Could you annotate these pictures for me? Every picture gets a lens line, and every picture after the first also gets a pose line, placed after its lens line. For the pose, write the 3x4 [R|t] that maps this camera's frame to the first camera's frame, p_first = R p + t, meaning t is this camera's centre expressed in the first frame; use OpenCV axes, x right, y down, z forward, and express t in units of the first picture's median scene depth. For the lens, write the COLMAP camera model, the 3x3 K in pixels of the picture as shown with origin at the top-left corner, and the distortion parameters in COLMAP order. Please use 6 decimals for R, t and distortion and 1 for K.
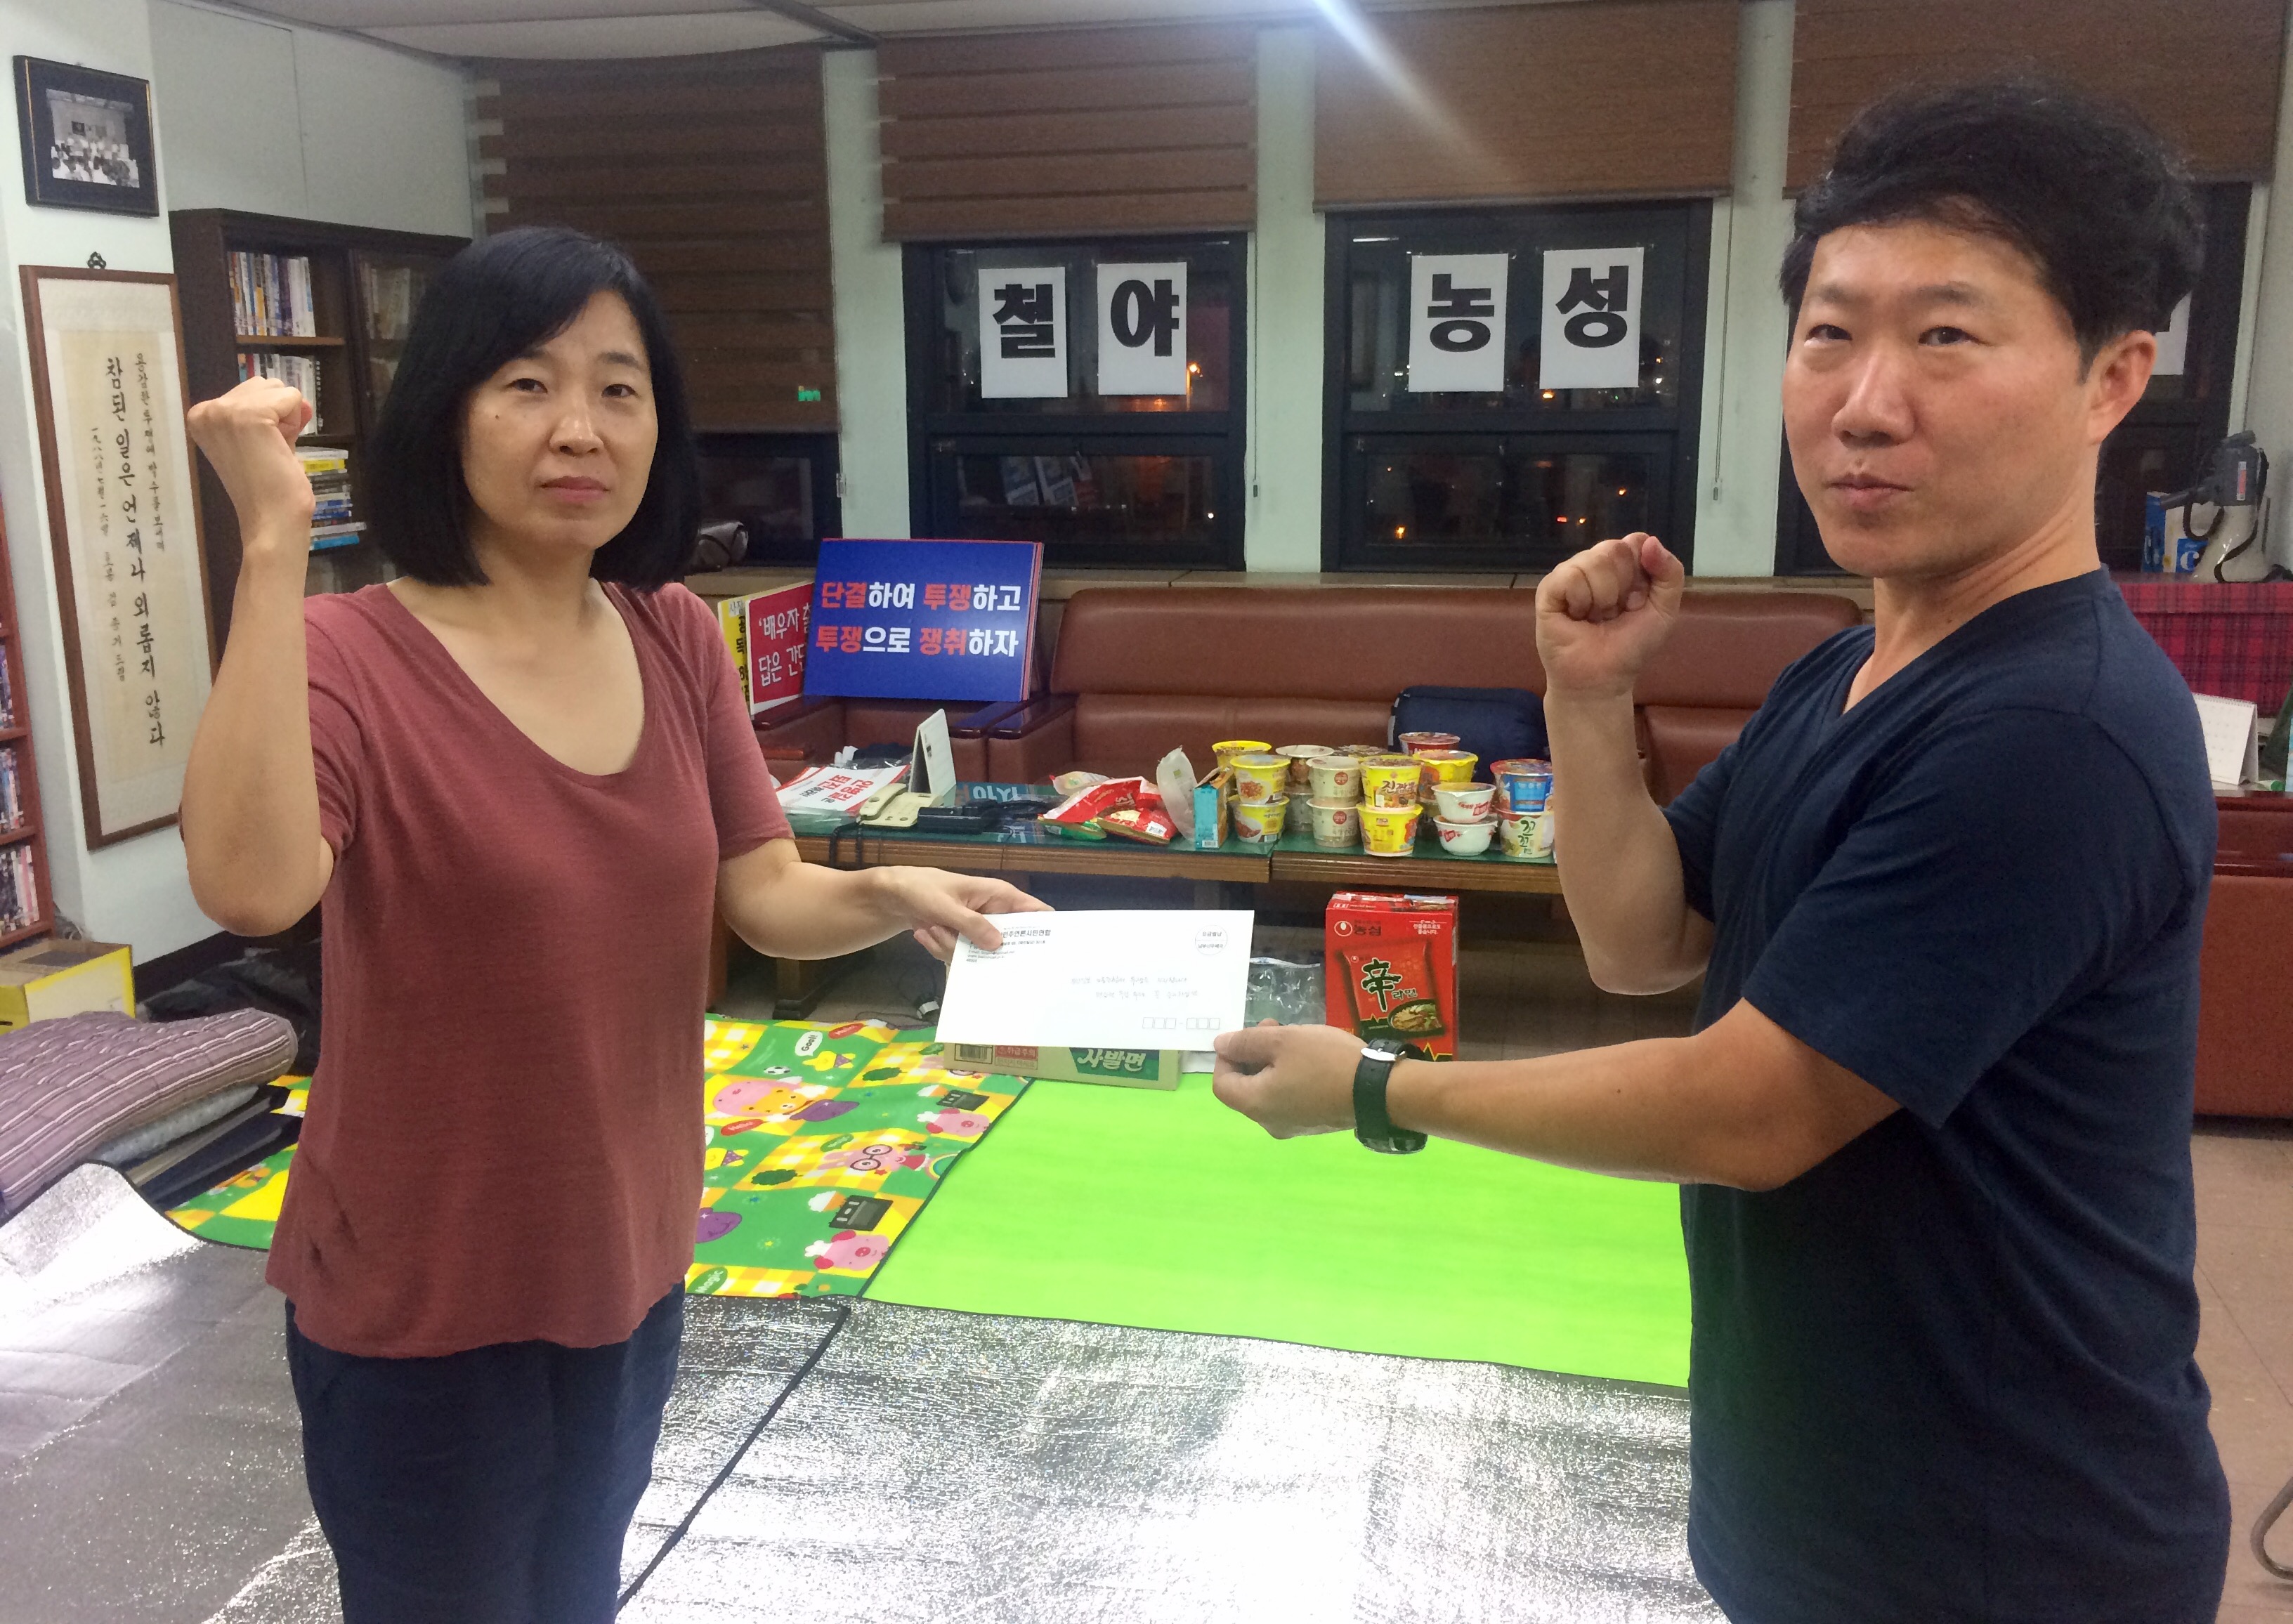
lens RADIAL K [[1911.5, 0, 1187.1], [0, 1911.5, 734.3], [0, 0, 1]] dist [-0.009472, 0.014587]
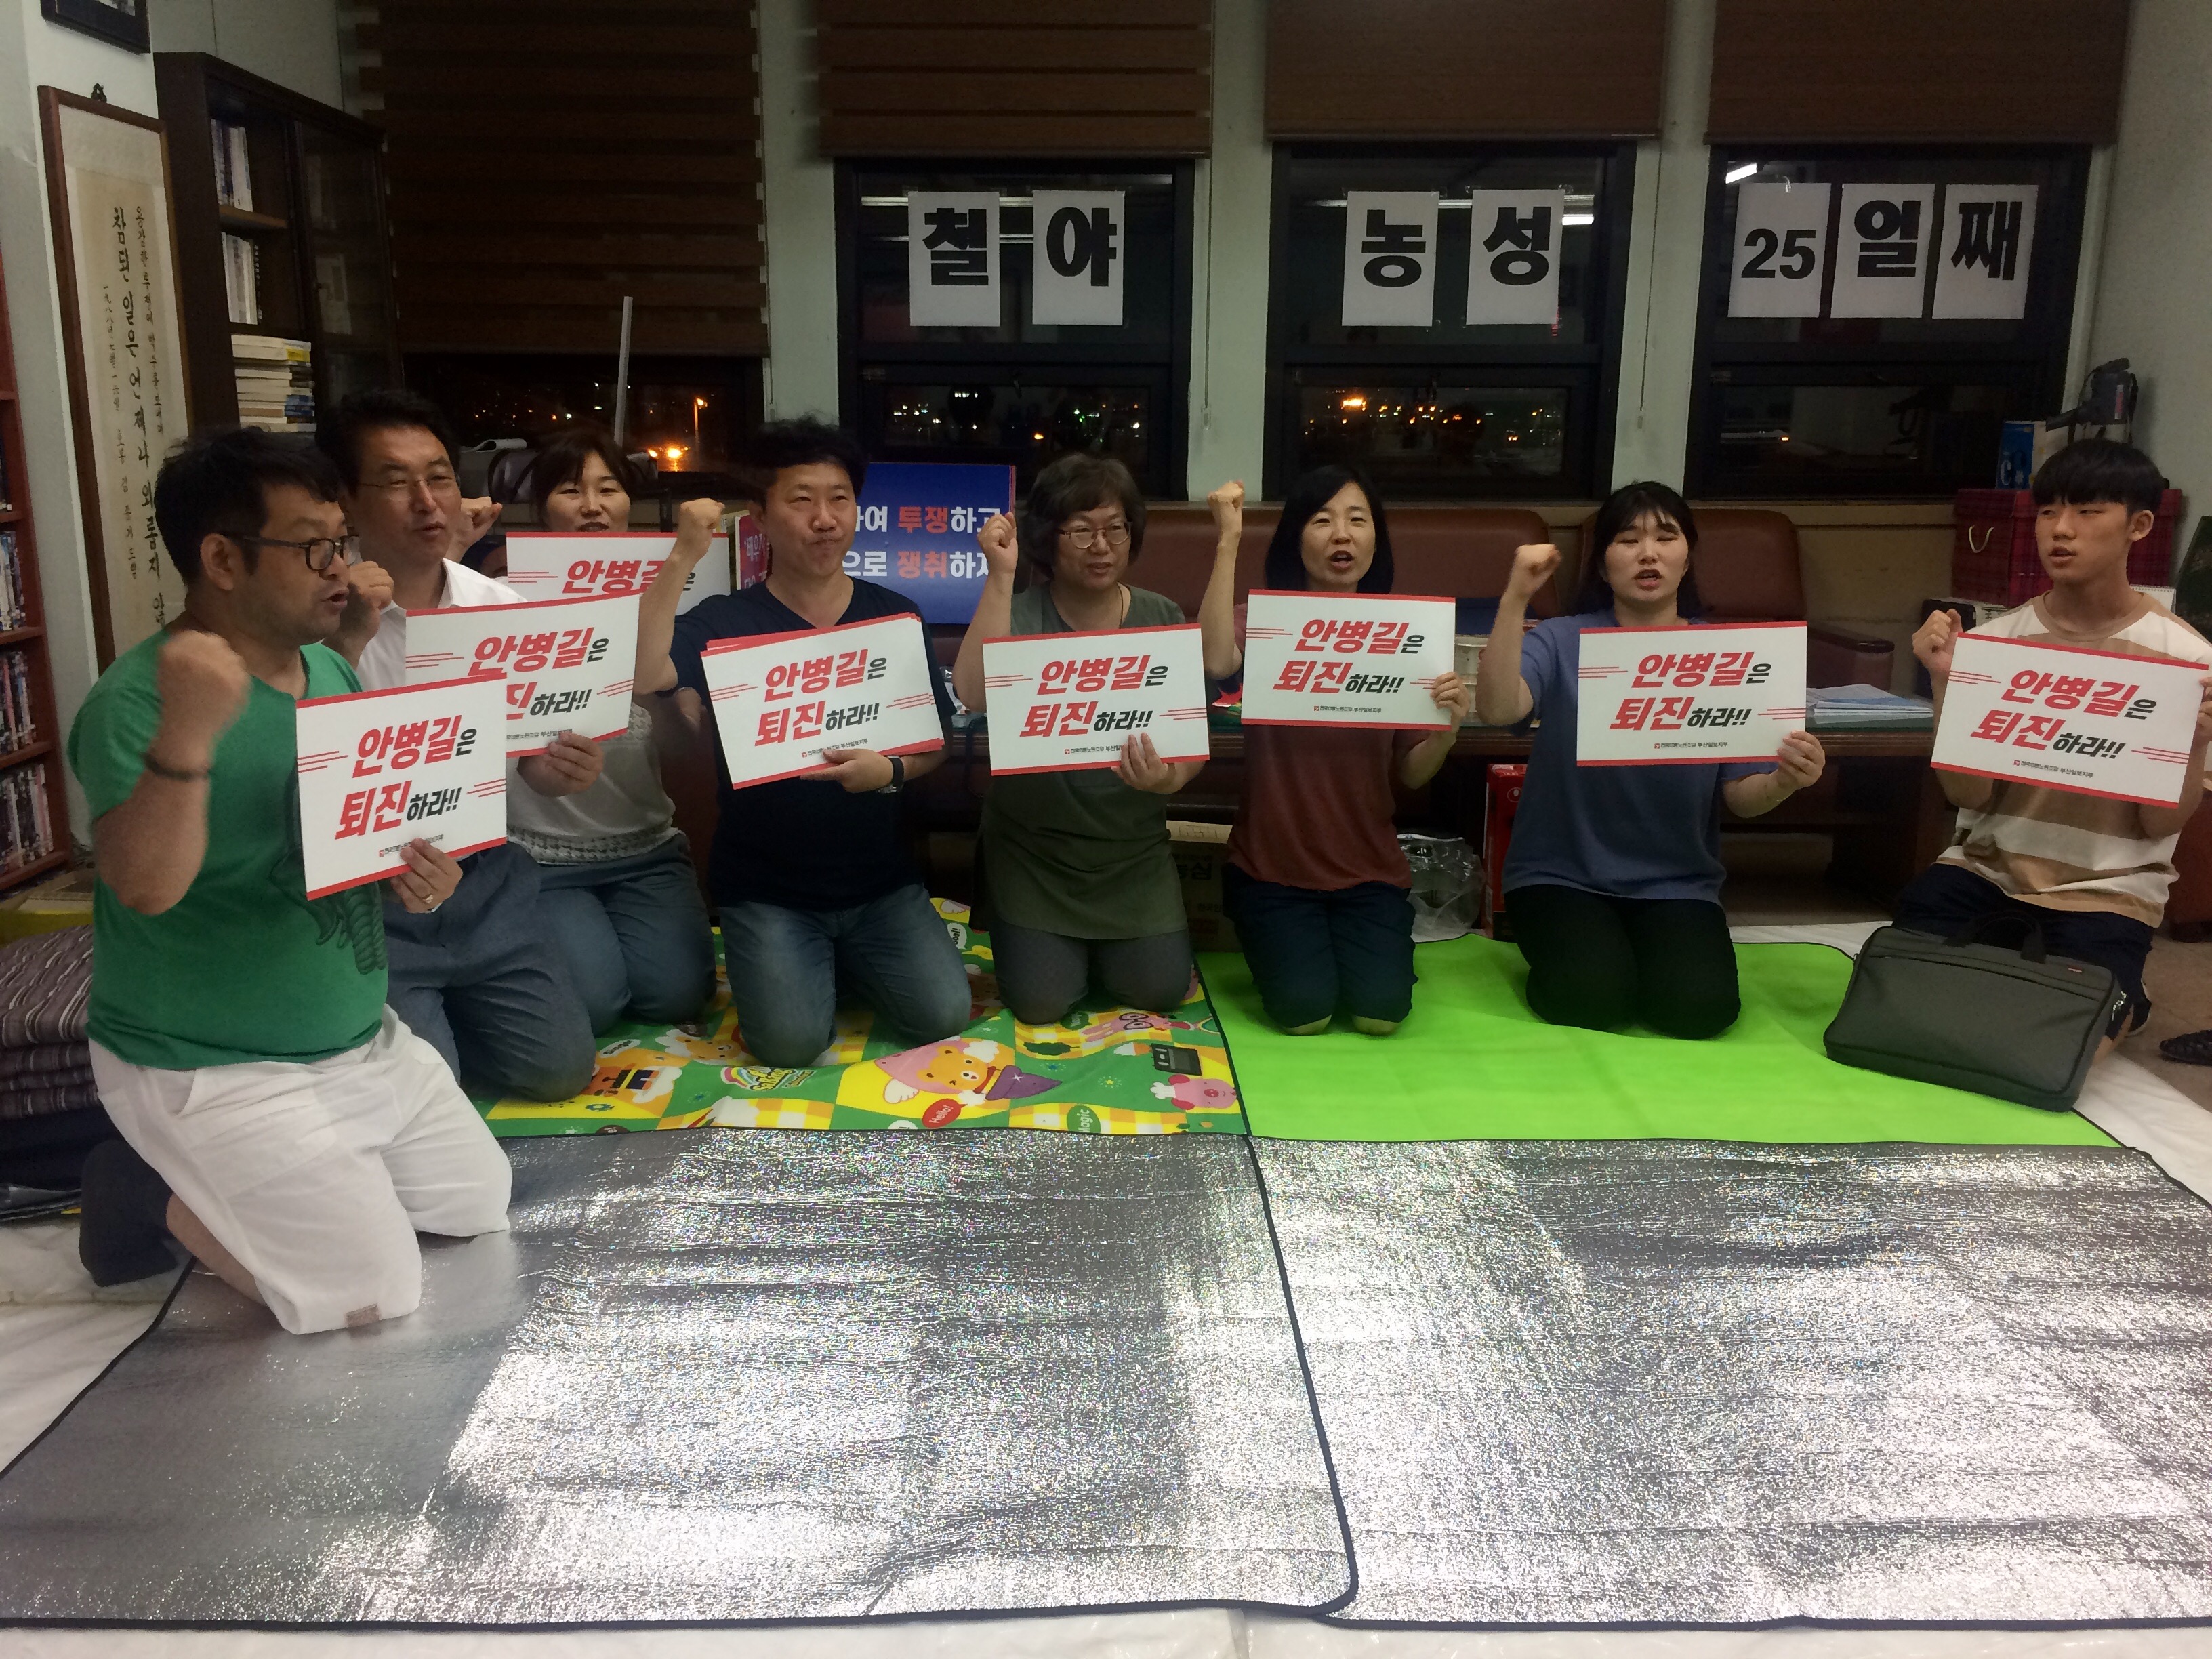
lens RADIAL K [[1878.6, 0, 1106.3], [0, 1878.6, 833.8], [0, 0, 1]] dist [-0.000909, -0.018098]
pose [[0.971805, -0.037500, 0.232784, -0.258915], [0.031439, 0.999064, 0.029695, 0.061933], [-0.233680, -0.021539, 0.972075, 0.038623]]
